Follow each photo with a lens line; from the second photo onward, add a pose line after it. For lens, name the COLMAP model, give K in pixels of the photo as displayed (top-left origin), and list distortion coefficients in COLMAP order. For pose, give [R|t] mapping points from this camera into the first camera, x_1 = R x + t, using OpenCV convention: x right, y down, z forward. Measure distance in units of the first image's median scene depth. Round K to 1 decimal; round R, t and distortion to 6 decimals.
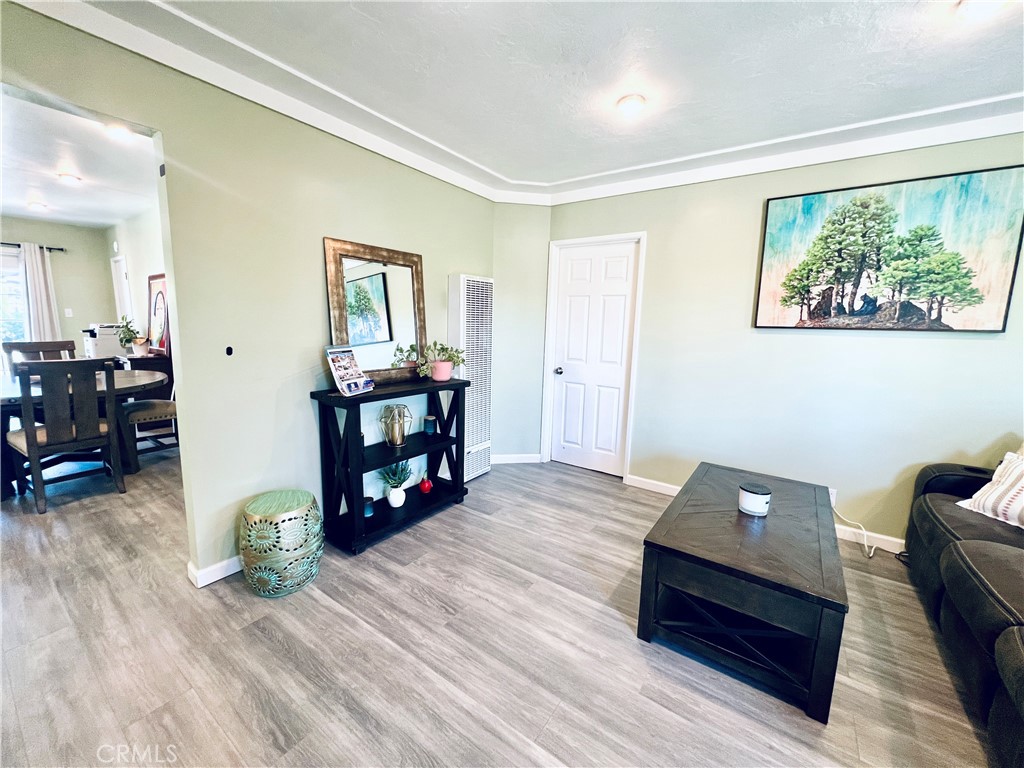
lens RADIAL K [[409.0, 0, 509.2], [0, 409.0, 383.0], [0, 0, 1]] dist [-0.000821, 0.000010]
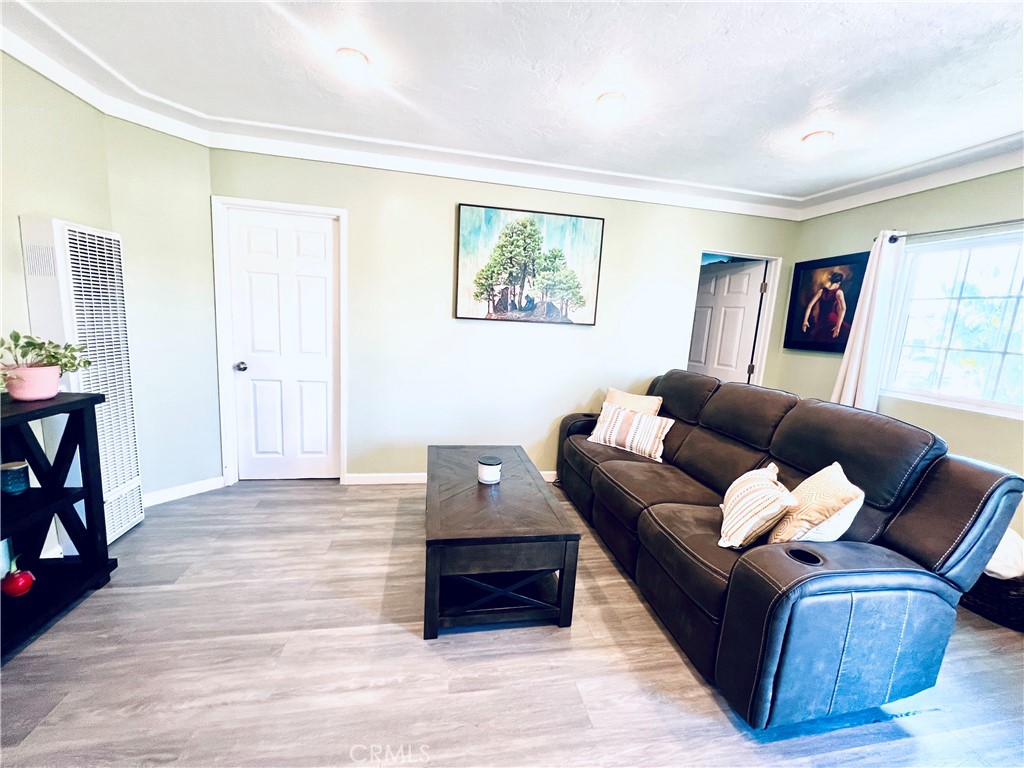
lens RADIAL K [[409.0, 0, 509.2], [0, 409.0, 383.0], [0, 0, 1]] dist [-0.000821, 0.000010]
pose [[0.693460, -0.094653, 0.714251, -0.131177], [0.064408, 0.995508, 0.069393, -0.029862], [-0.717610, -0.002118, 0.696442, 0.125362]]
